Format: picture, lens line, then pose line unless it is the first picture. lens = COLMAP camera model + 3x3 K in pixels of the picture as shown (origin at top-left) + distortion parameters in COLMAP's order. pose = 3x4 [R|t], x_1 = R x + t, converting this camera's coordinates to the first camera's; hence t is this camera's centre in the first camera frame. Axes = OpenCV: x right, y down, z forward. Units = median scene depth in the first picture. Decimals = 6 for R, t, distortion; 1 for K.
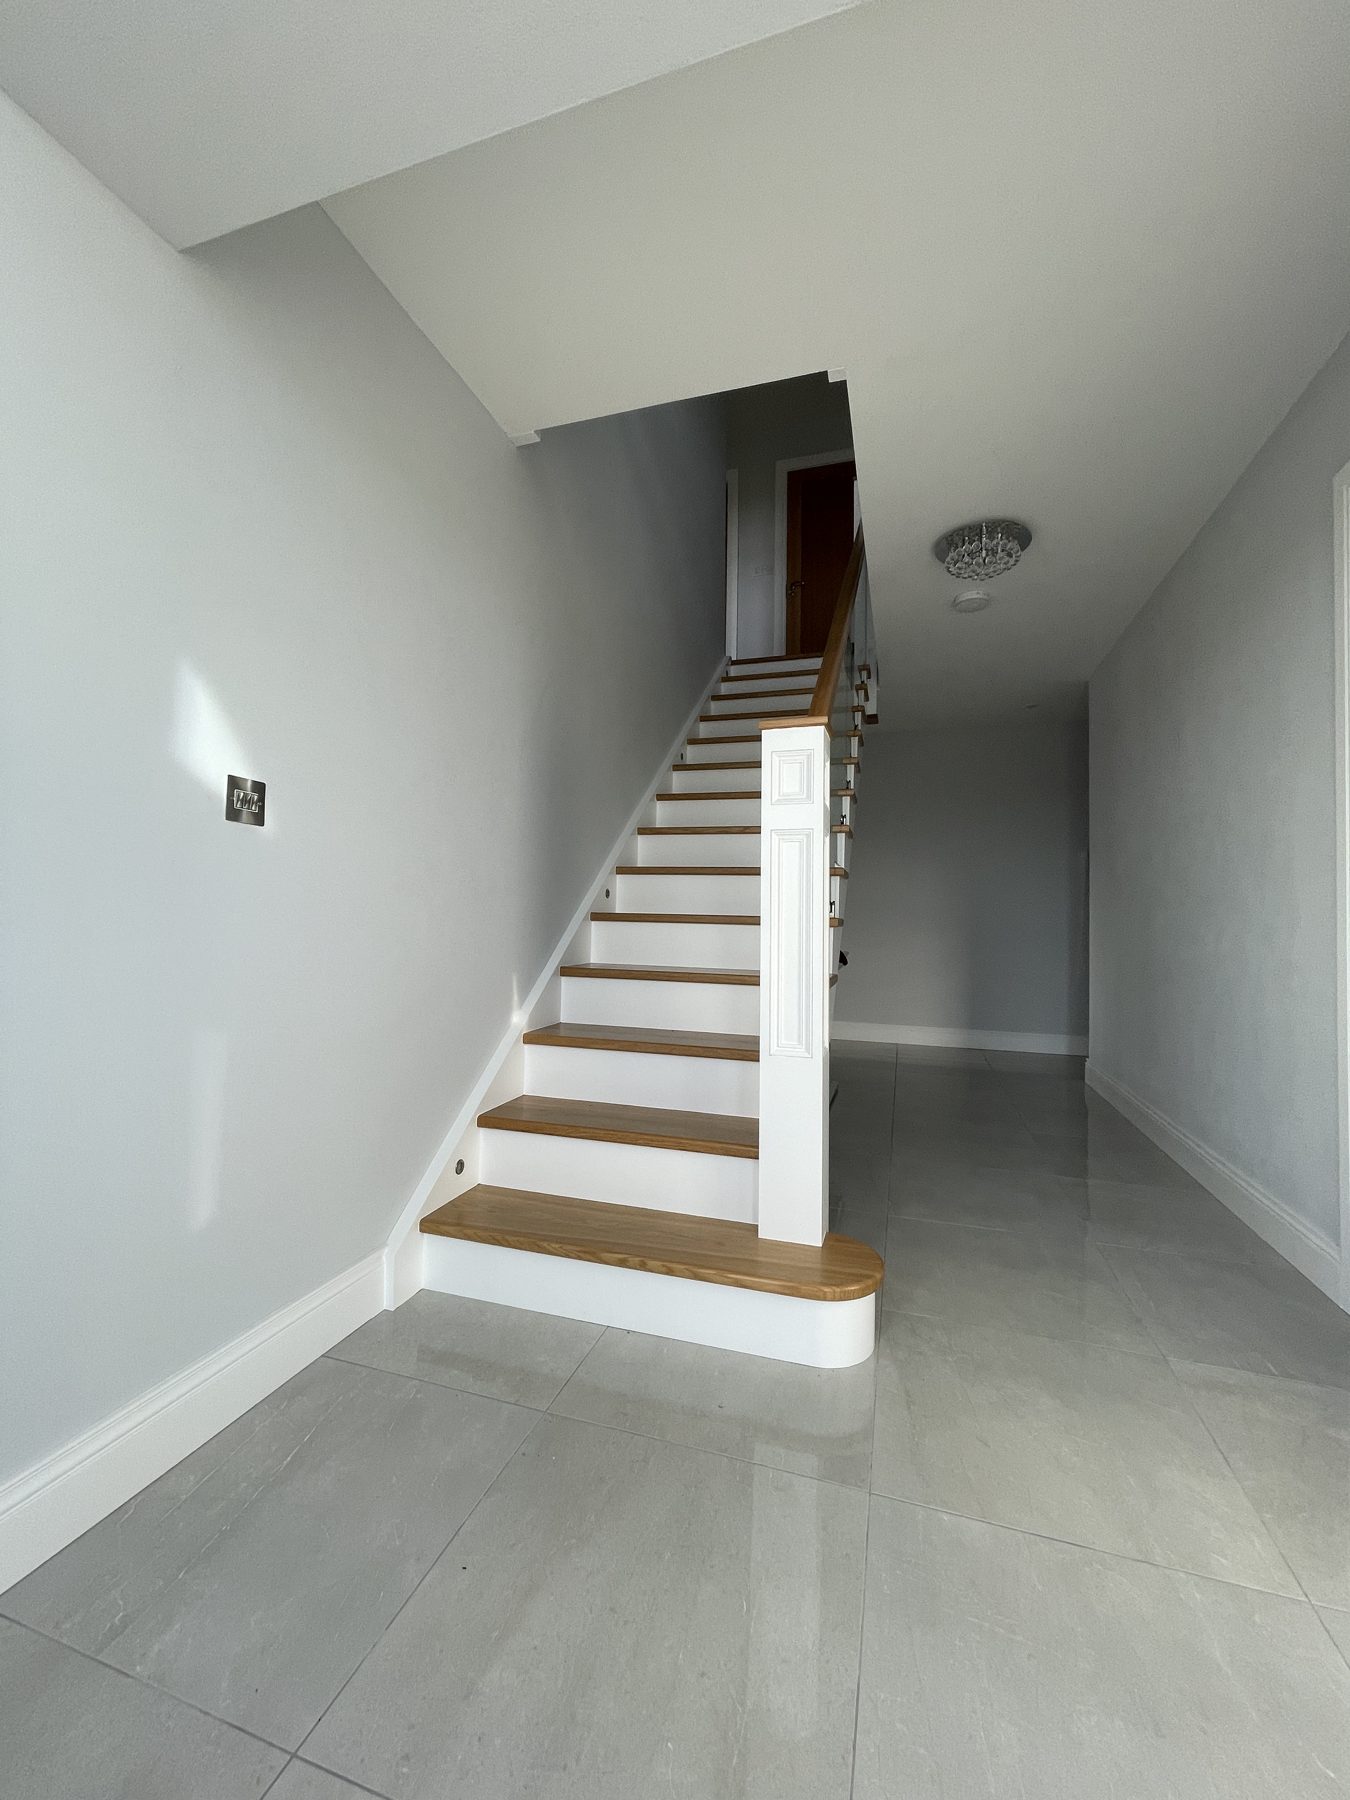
lens RADIAL K [[724.0, 0, 669.5], [0, 724.0, 898.5], [0, 0, 1]] dist [-0.002936, 0.000392]
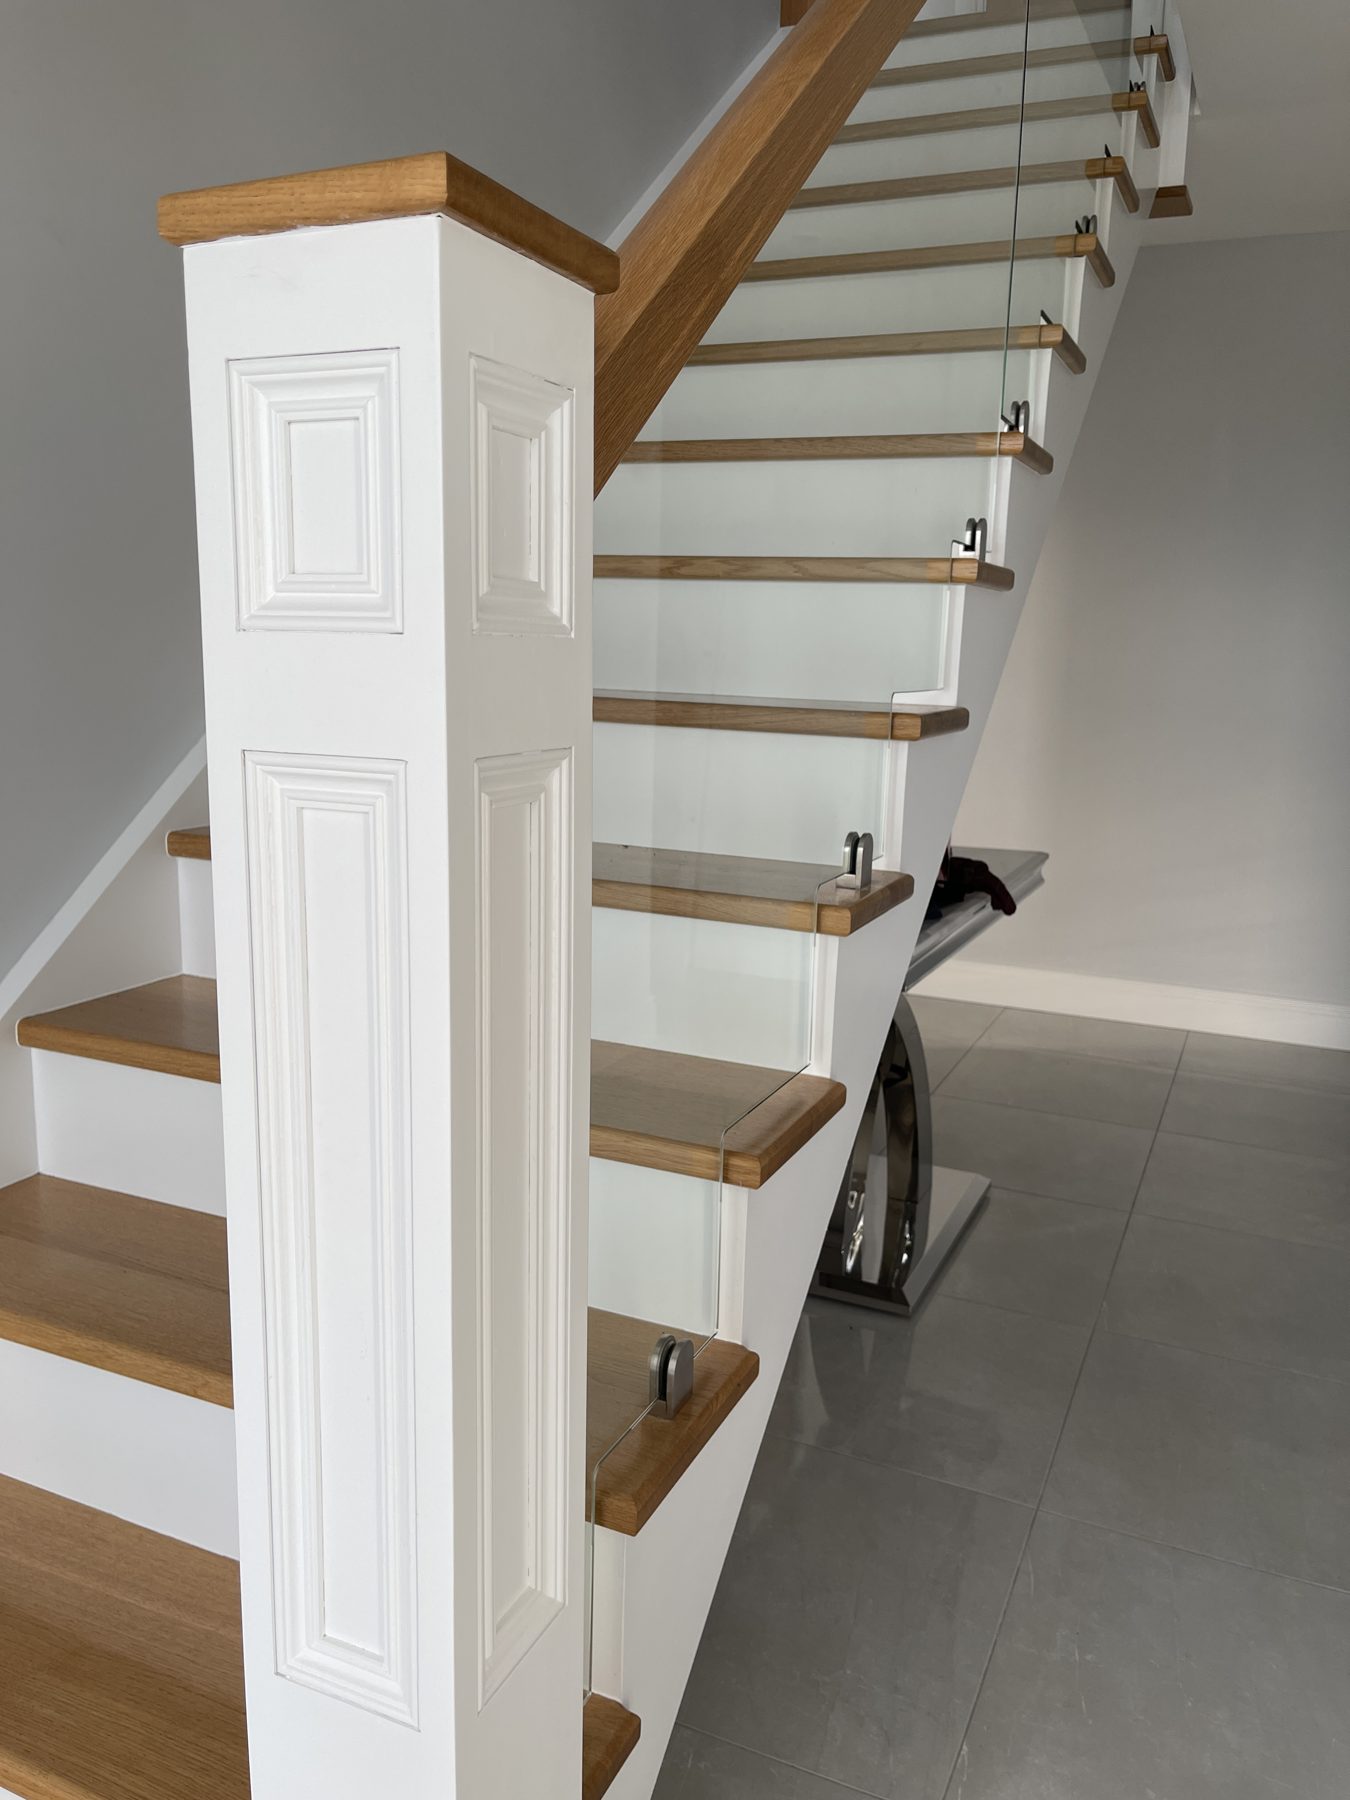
lens RADIAL K [[1363.1, 0, 683.3], [0, 1363.1, 899.1], [0, 0, 1]] dist [0.061159, -0.080291]
pose [[0.994124, 0.025940, -0.105095, 0.285525], [-0.003160, 0.977403, 0.211360, -0.125495], [0.108203, -0.209786, 0.971742, 0.553900]]
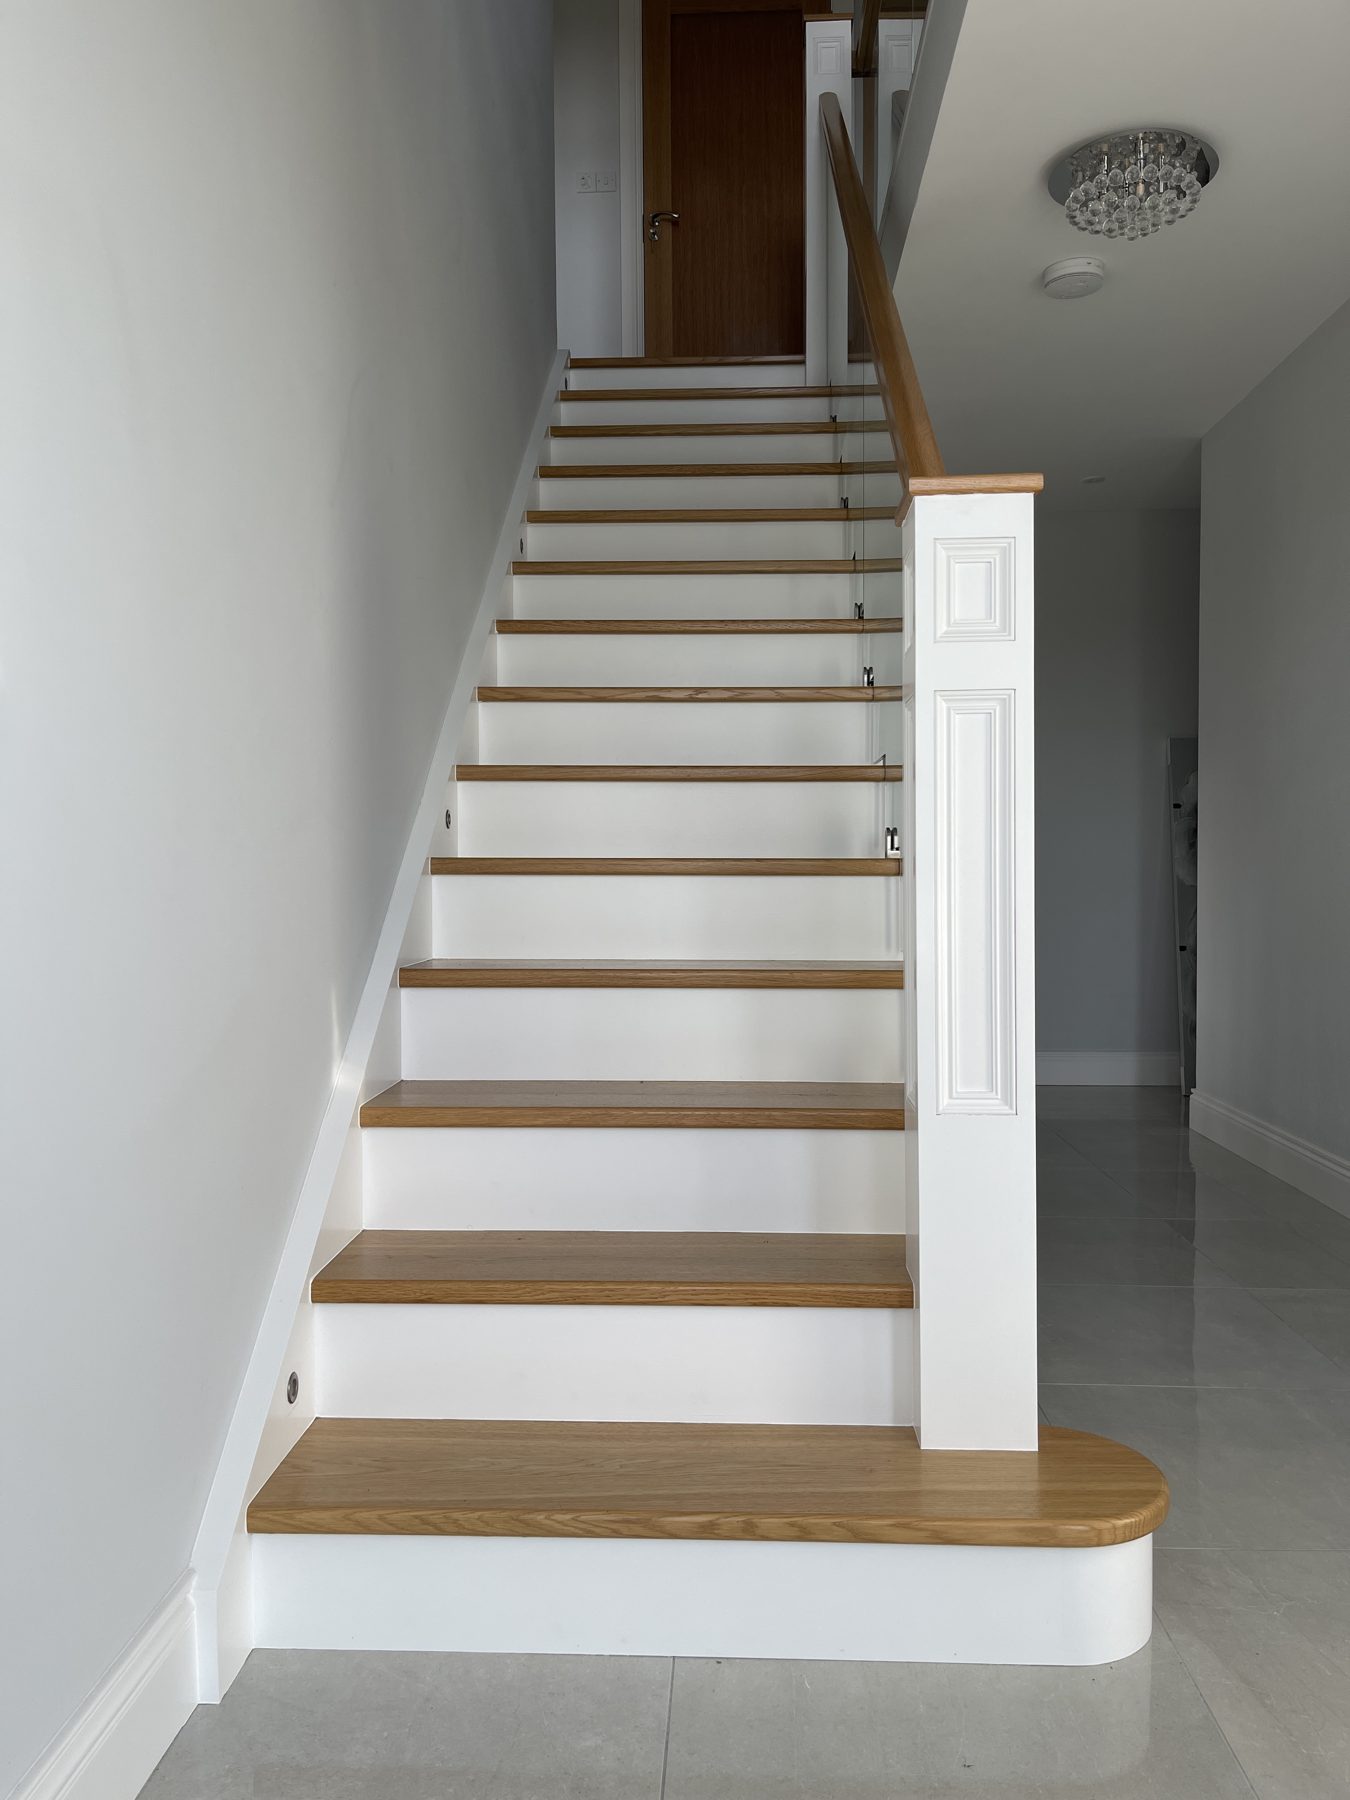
lens RADIAL K [[1363.1, 0, 664.2], [0, 1363.1, 913.3], [0, 0, 1]] dist [0.061159, -0.080291]
pose [[0.965873, -0.028476, 0.257448, -0.282652], [0.012768, 0.997964, 0.062483, 0.001816], [-0.258703, -0.057064, 0.964270, 0.074504]]
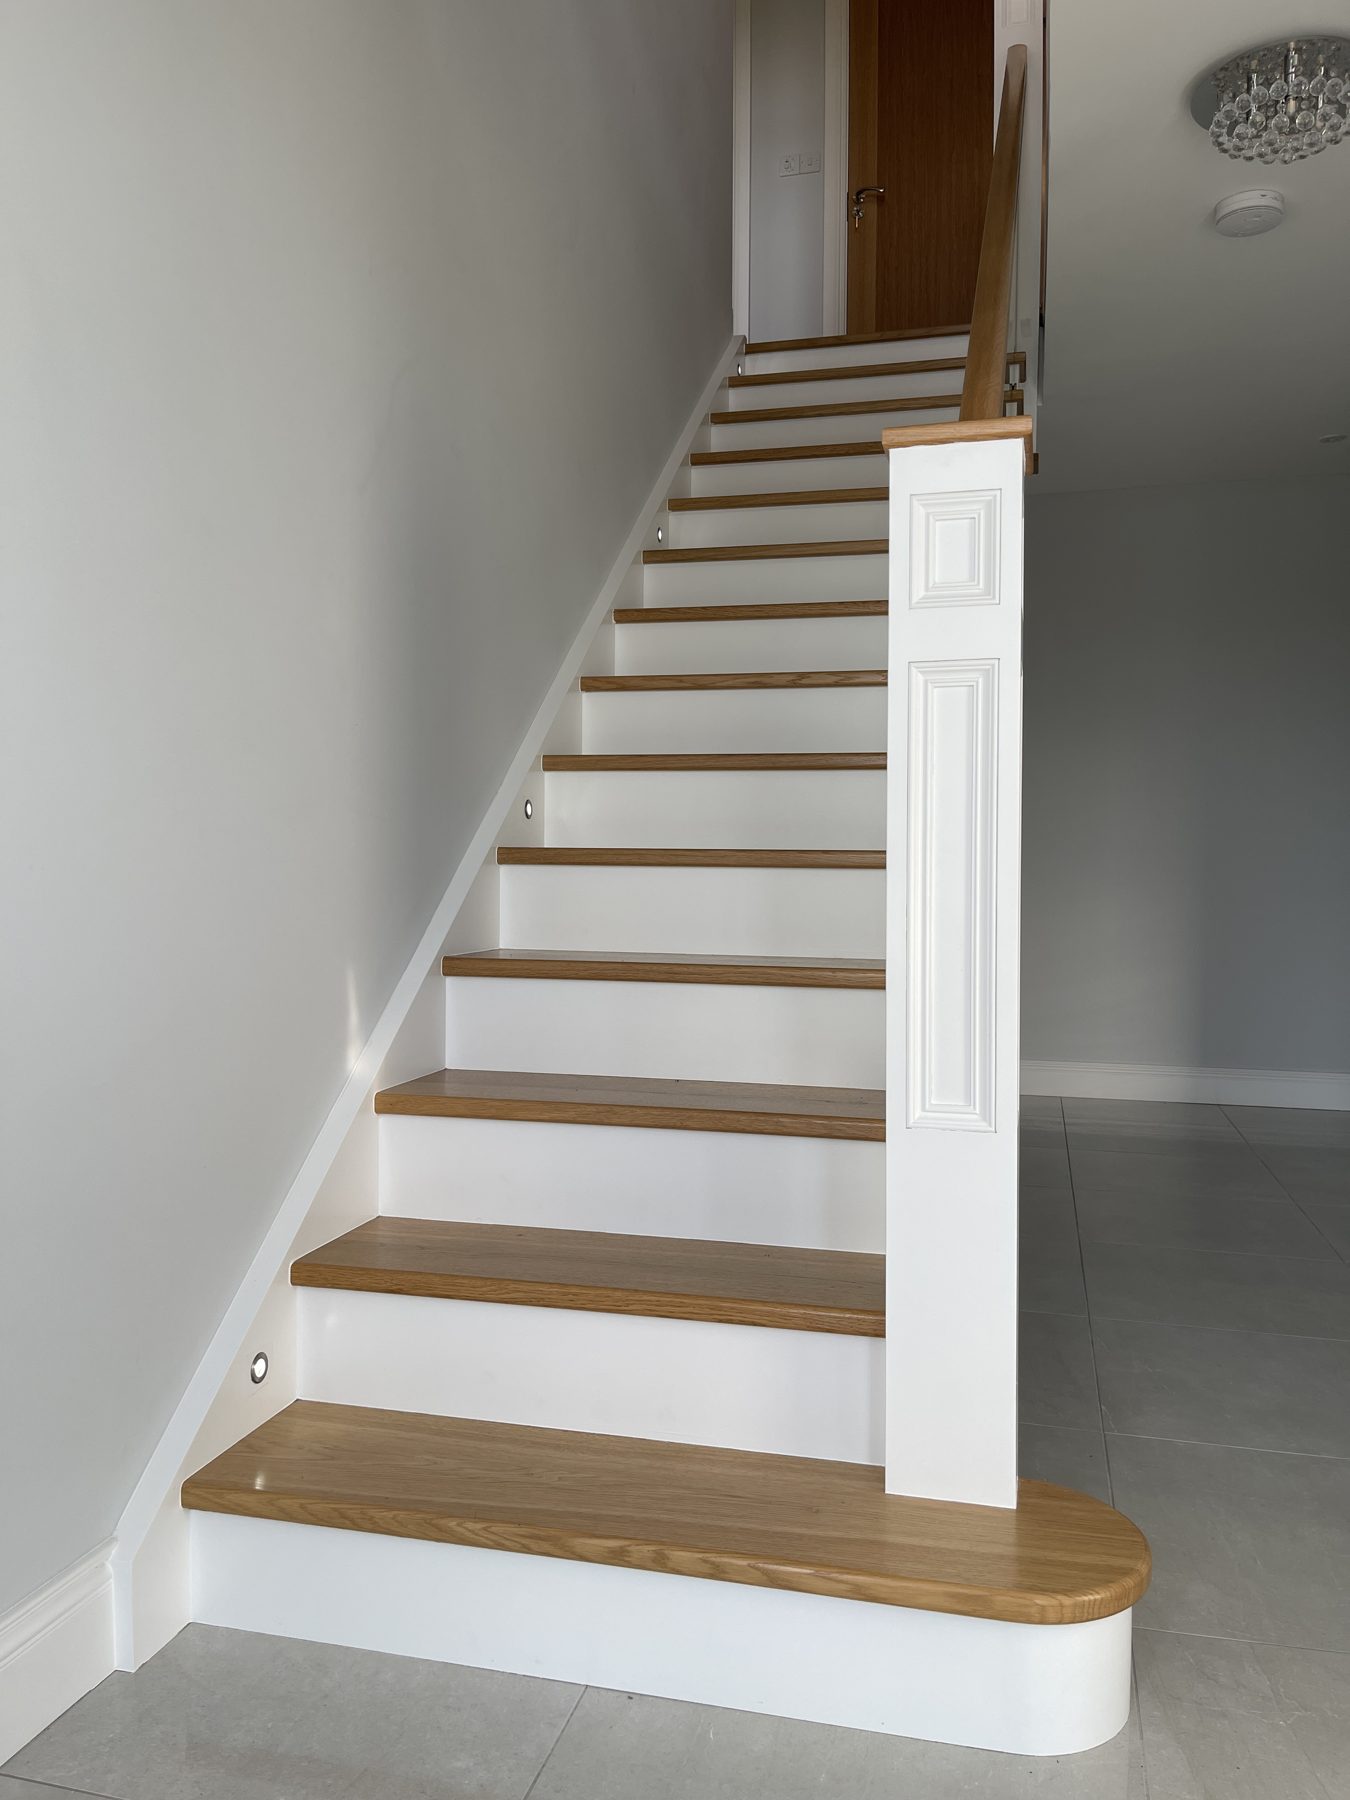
lens RADIAL K [[1363.1, 0, 668.1], [0, 1363.1, 913.9], [0, 0, 1]] dist [0.061159, -0.080291]
pose [[0.998408, -0.012039, 0.055104, -0.064616], [0.008686, 0.998120, 0.060678, 0.013762], [-0.055731, -0.060102, 0.996635, 0.087277]]
